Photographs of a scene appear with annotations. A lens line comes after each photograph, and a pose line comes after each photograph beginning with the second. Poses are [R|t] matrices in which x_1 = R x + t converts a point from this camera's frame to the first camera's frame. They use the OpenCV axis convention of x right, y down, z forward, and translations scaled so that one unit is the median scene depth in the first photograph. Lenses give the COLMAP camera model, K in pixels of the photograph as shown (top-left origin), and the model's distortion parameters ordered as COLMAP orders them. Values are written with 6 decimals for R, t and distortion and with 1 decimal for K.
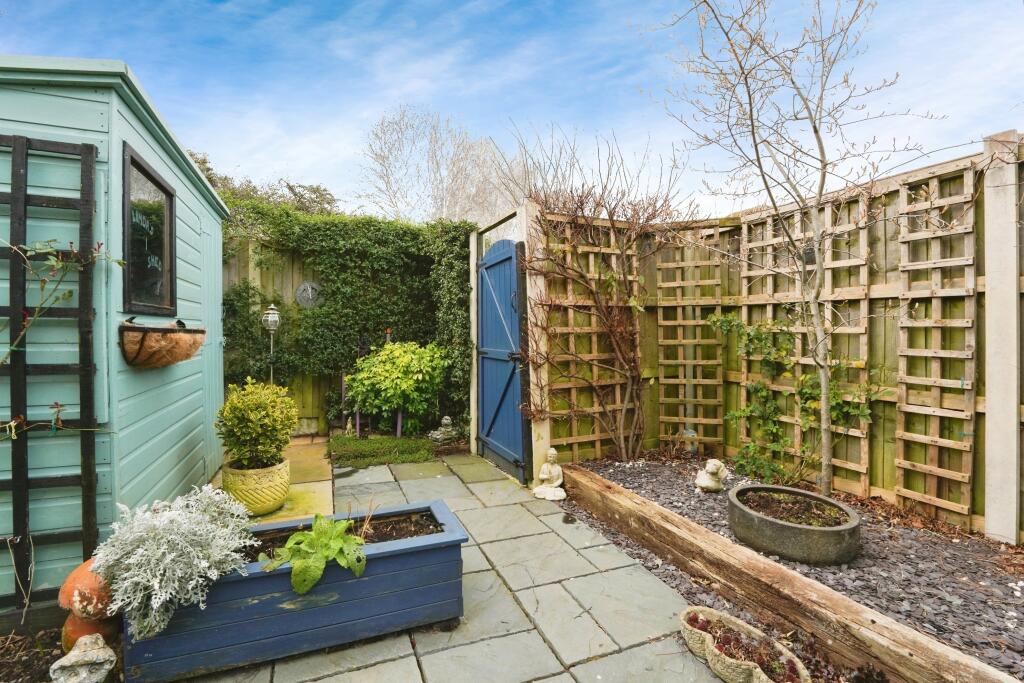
lens RADIAL K [[475.5, 0, 511.2], [0, 475.5, 328.1], [0, 0, 1]] dist [-0.000472, -0.000045]
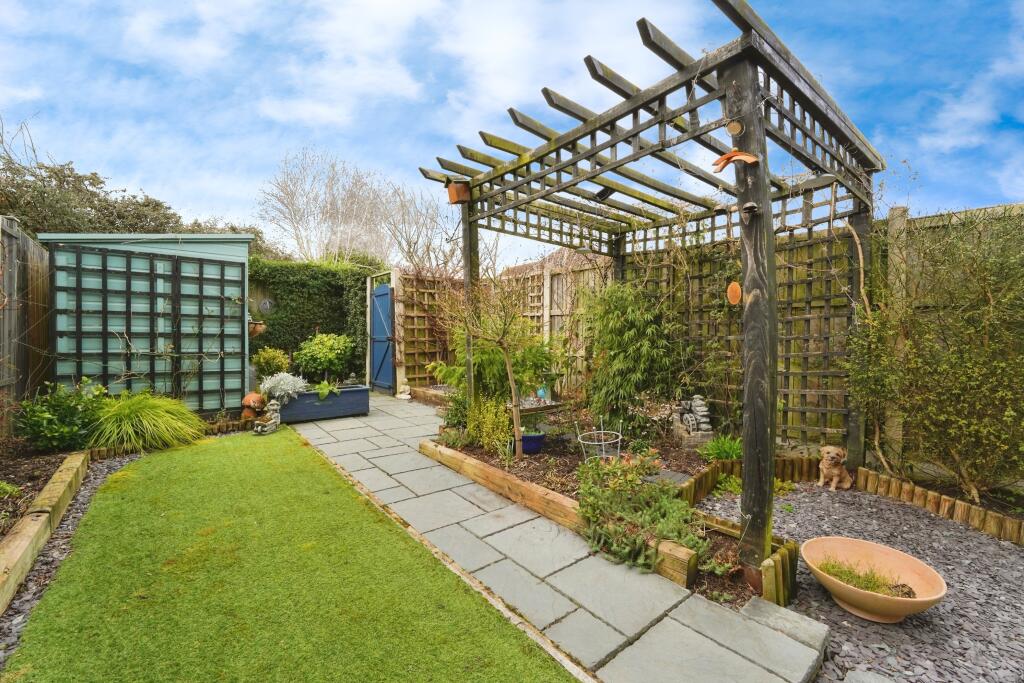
lens RADIAL K [[475.5, 0, 511.2], [0, 475.5, 328.1], [0, 0, 1]] dist [-0.000472, -0.000045]
pose [[0.971267, 0.009960, 0.237785, 0.031202], [-0.007621, 0.999913, -0.010751, 0.028988], [-0.237872, 0.008630, 0.971258, -1.246603]]
